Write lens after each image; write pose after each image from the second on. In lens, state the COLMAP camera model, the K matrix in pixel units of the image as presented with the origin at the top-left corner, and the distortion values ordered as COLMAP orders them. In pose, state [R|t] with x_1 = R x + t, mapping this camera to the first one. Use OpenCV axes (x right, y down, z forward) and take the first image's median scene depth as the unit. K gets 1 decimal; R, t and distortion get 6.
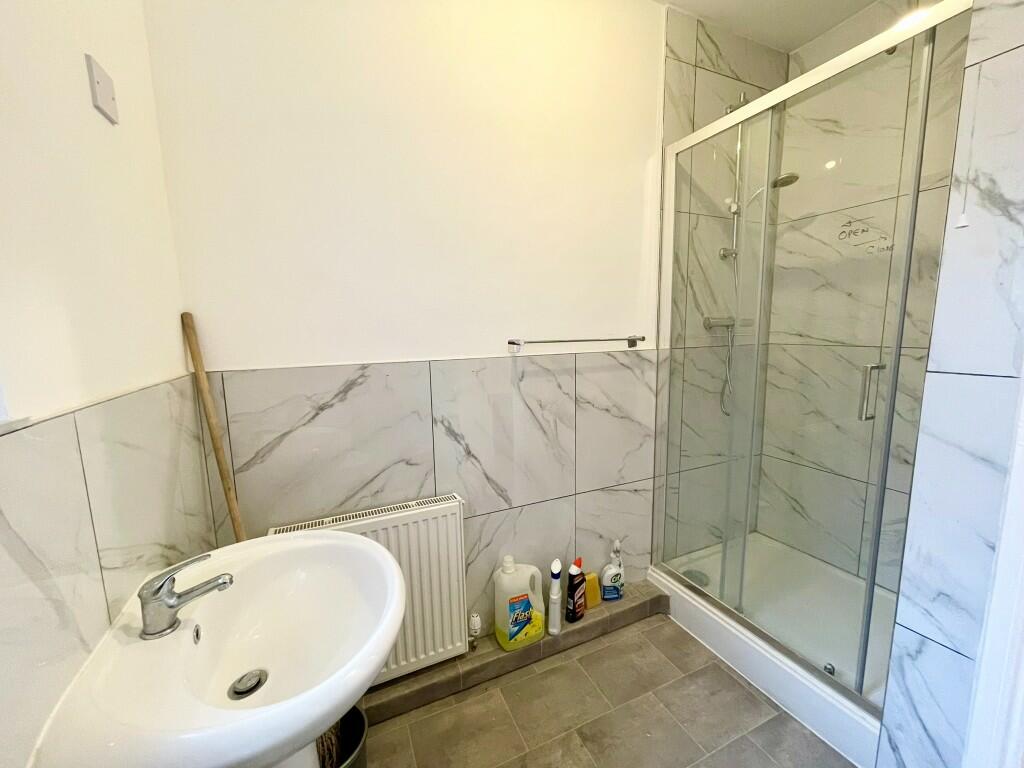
lens RADIAL K [[413.3, 0, 512.0], [0, 413.3, 384.0], [0, 0, 1]] dist [-0.001034, 0.000052]
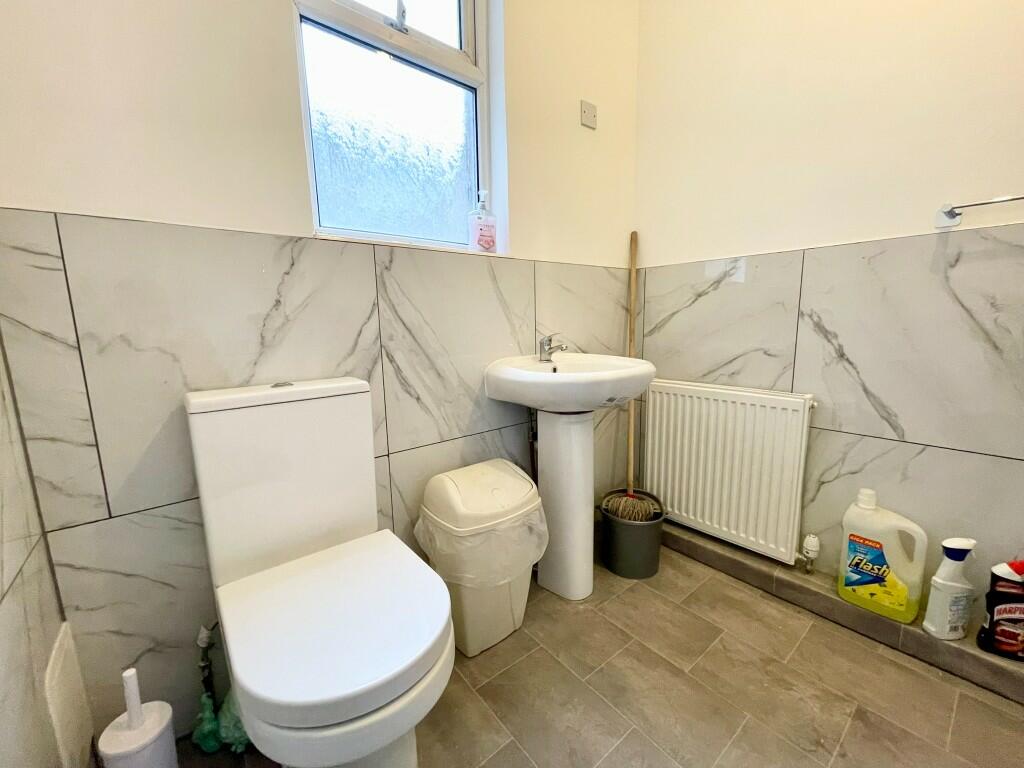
lens RADIAL K [[419.1, 0, 510.9], [0, 419.1, 379.6], [0, 0, 1]] dist [0.009947, 0.000186]
pose [[0.252771, 0.157066, -0.954692, 0.580286], [-0.119001, 0.984290, 0.130428, 0.185325], [0.960180, 0.080641, 0.267491, 0.095619]]
